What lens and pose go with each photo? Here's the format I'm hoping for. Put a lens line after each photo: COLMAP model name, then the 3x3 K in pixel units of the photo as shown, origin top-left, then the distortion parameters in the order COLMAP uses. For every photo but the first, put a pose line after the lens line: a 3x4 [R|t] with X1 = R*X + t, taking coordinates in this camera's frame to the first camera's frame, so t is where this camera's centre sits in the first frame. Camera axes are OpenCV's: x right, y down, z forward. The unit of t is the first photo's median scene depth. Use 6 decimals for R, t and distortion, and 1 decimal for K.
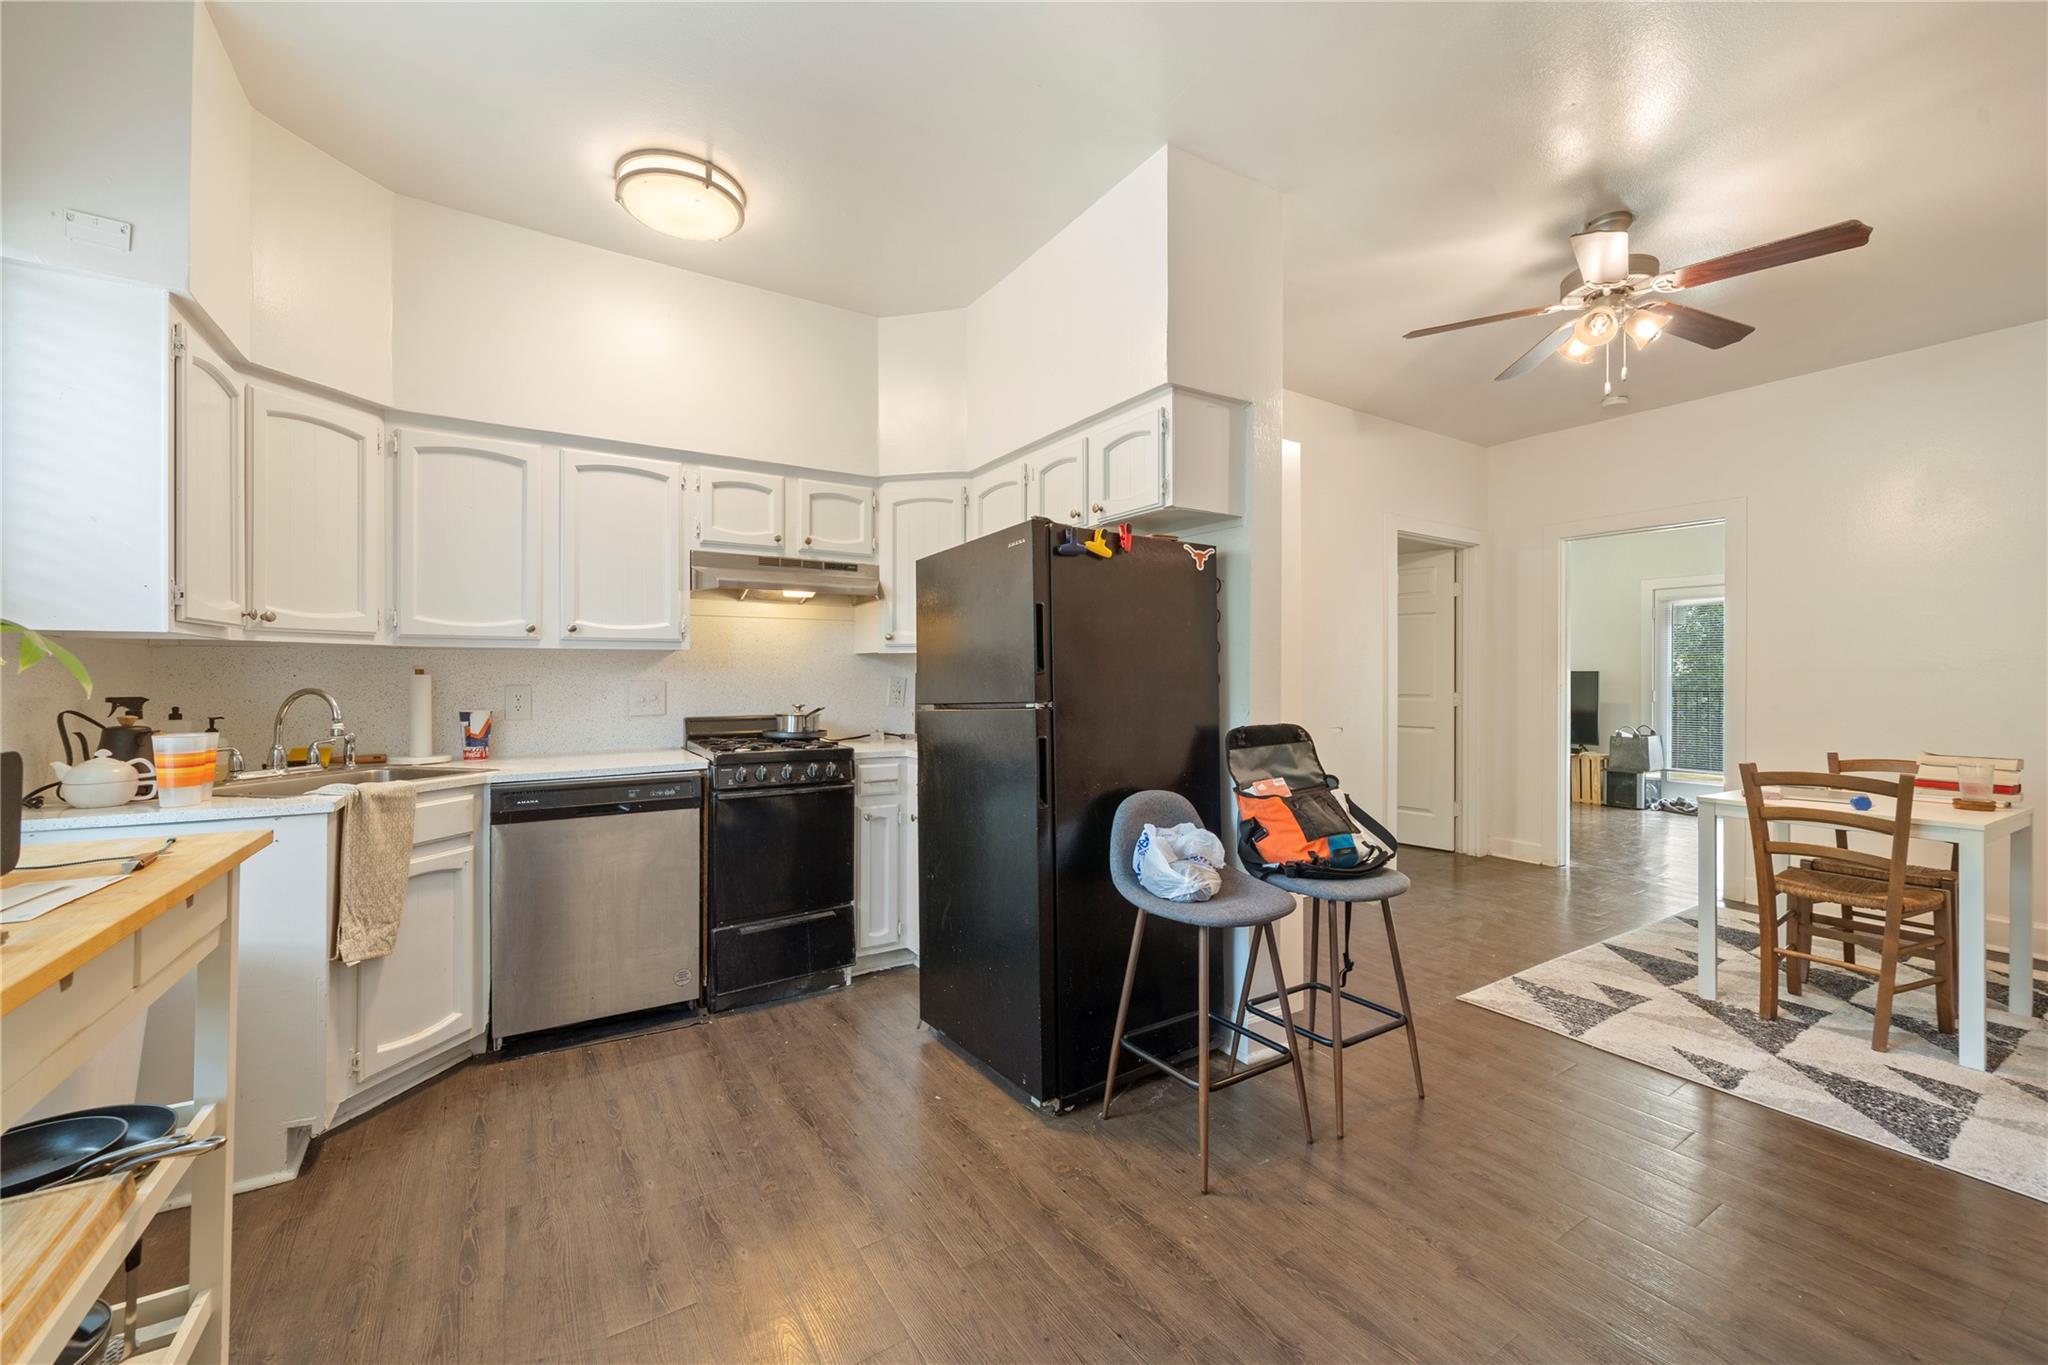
lens RADIAL K [[810.8, 0, 1017.0], [0, 810.8, 668.0], [0, 0, 1]] dist [-0.010690, 0.001464]
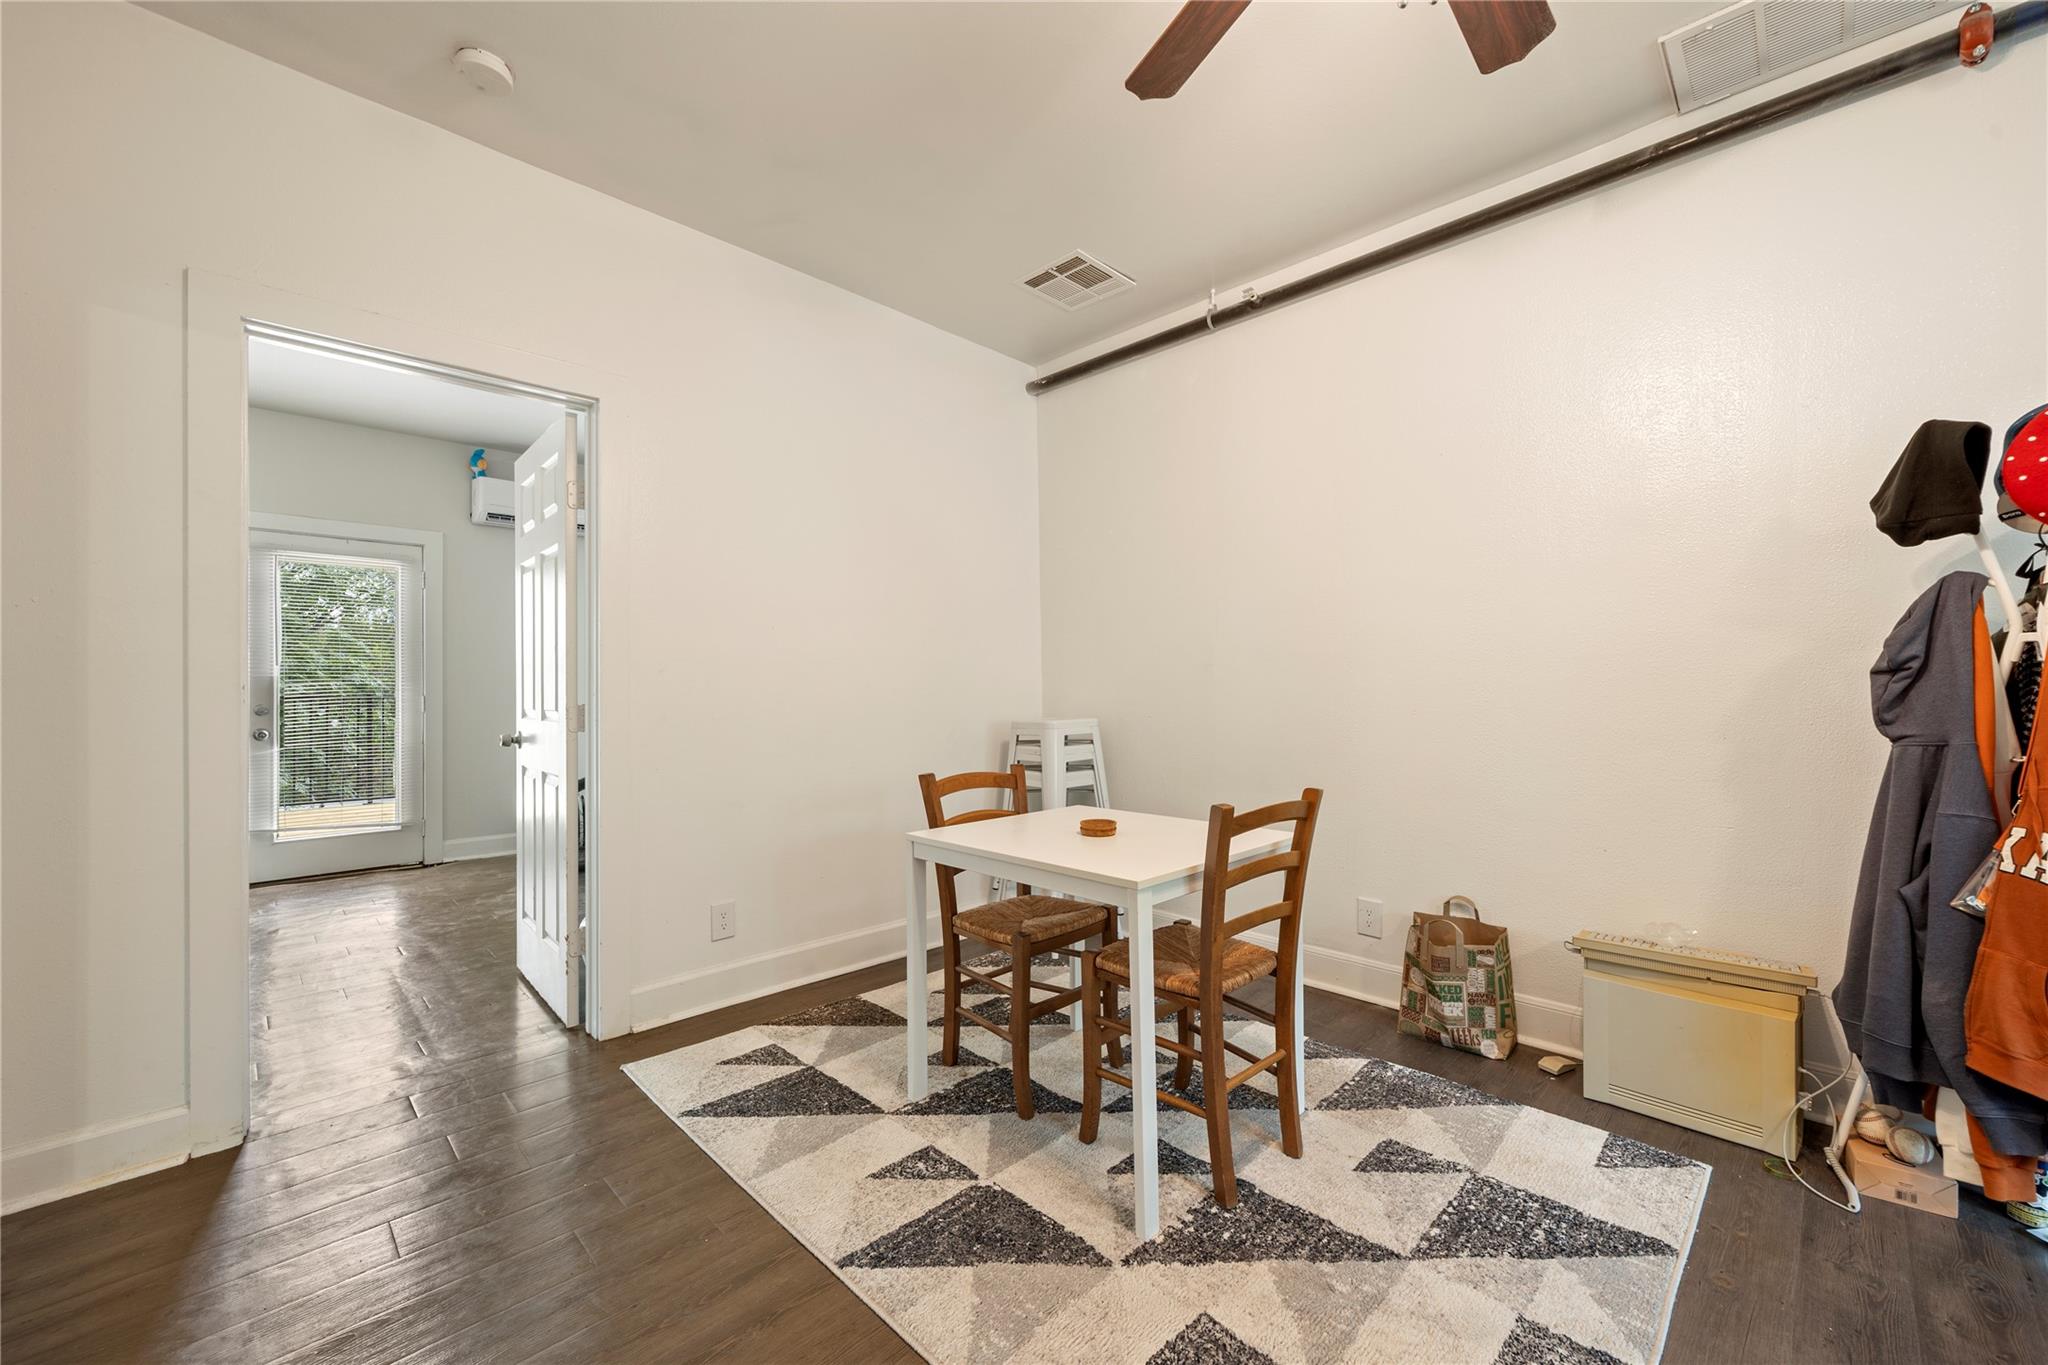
lens RADIAL K [[810.8, 0, 1008.4], [0, 810.8, 682.0], [0, 0, 1]] dist [-0.010690, 0.001464]
pose [[-0.216698, -0.006778, 0.976215, 0.328357], [-0.007908, 0.999955, 0.005187, 0.025038], [-0.976207, -0.006596, -0.216742, 1.189746]]
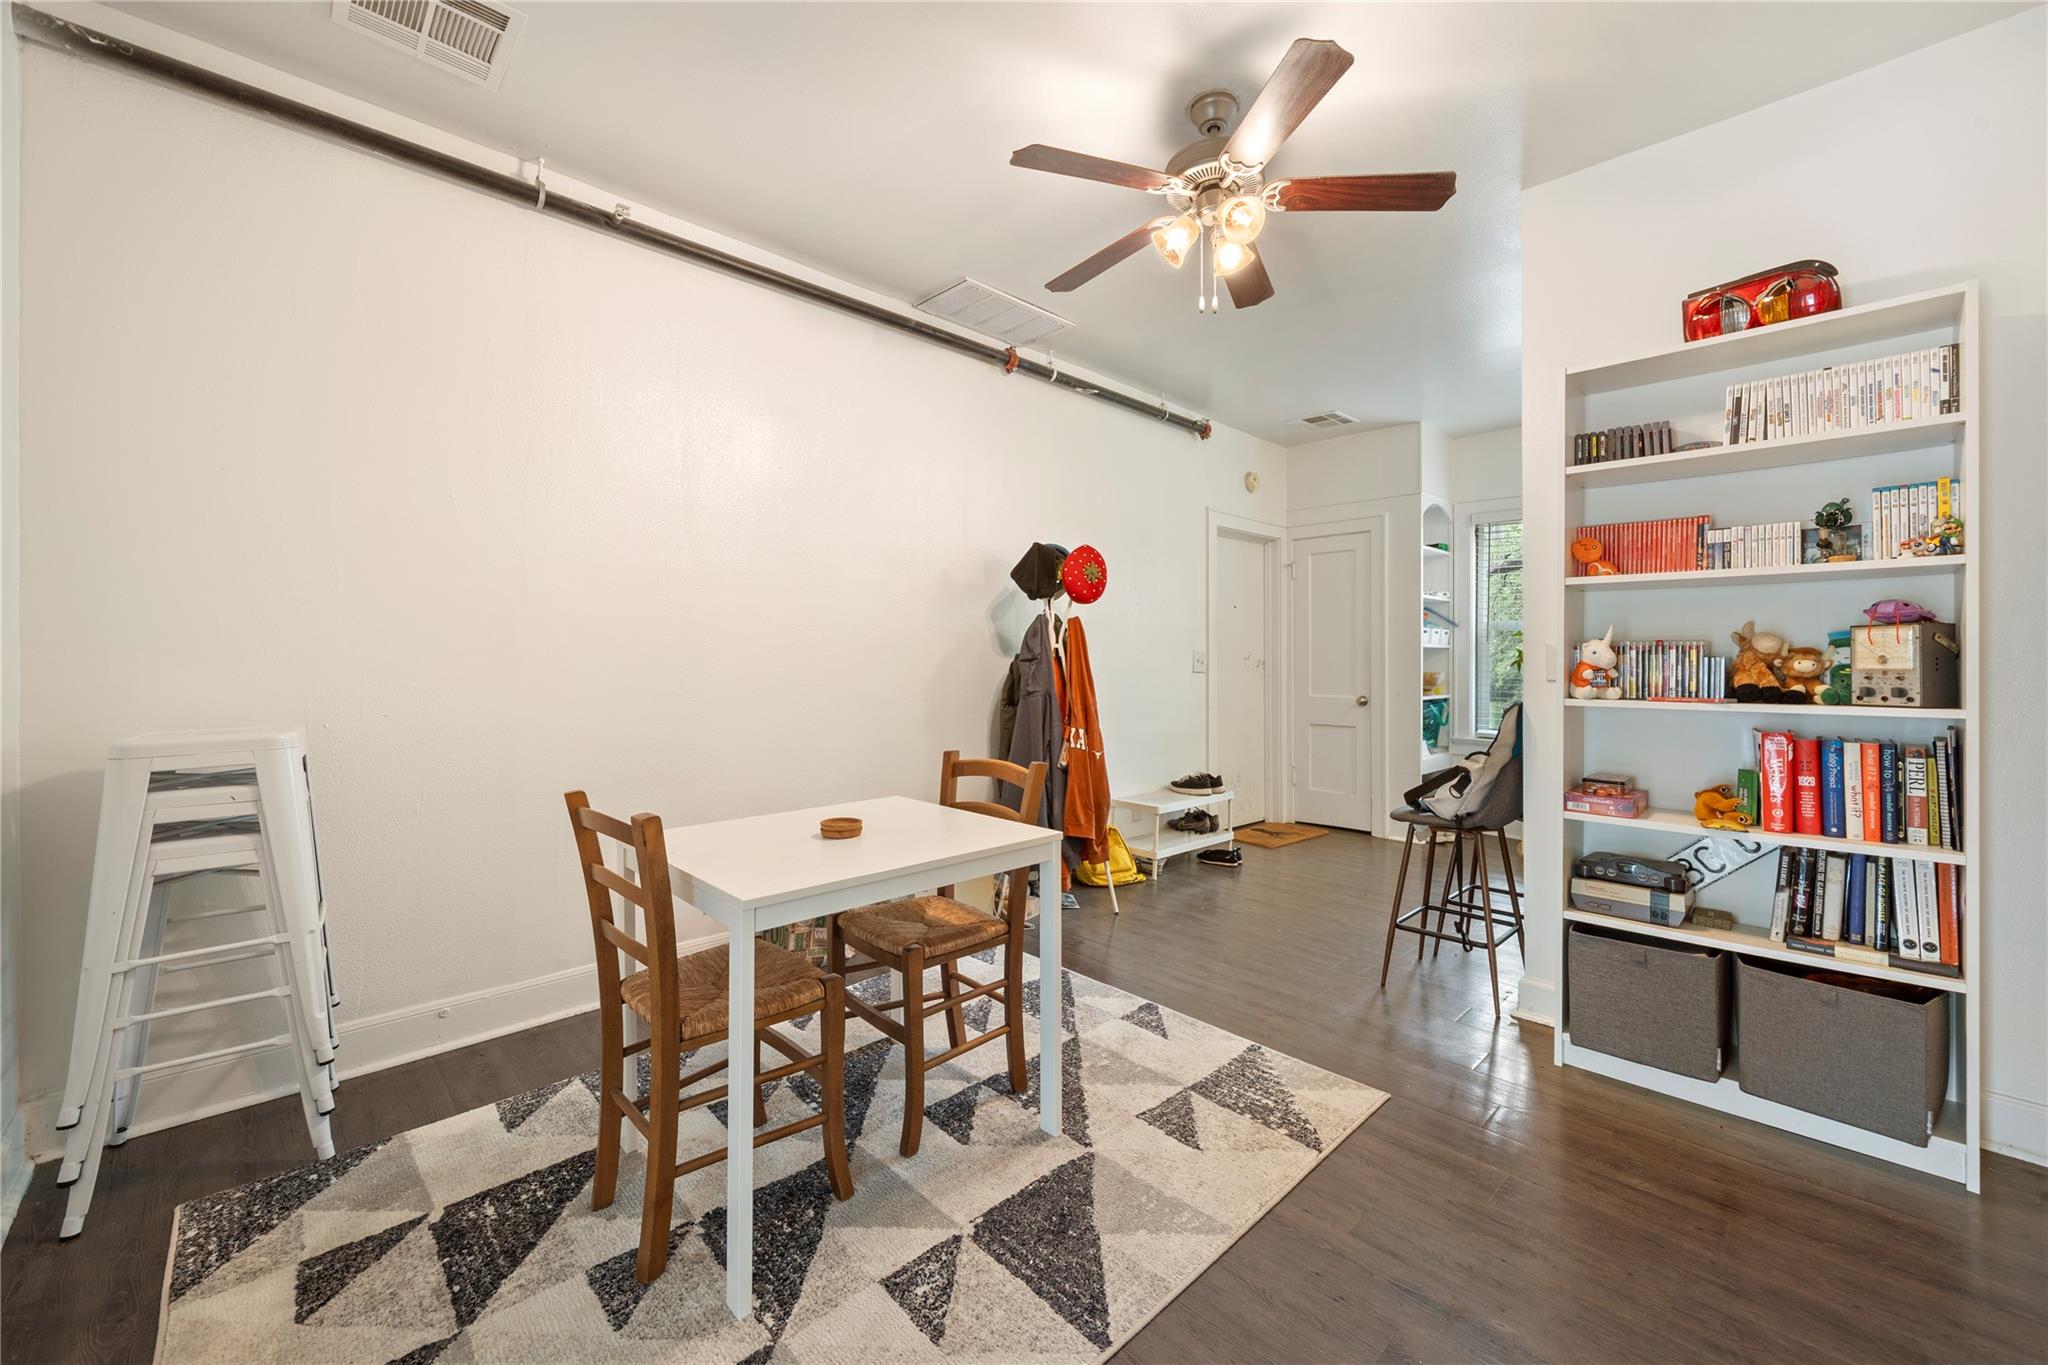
lens RADIAL K [[810.8, 0, 1038.8], [0, 810.8, 667.9], [0, 0, 1]] dist [-0.010690, 0.001464]
pose [[-0.975597, -0.006928, -0.219461, 0.991642], [-0.004780, 0.999935, -0.010318, 0.036991], [0.219519, -0.009018, -0.975567, 1.606264]]
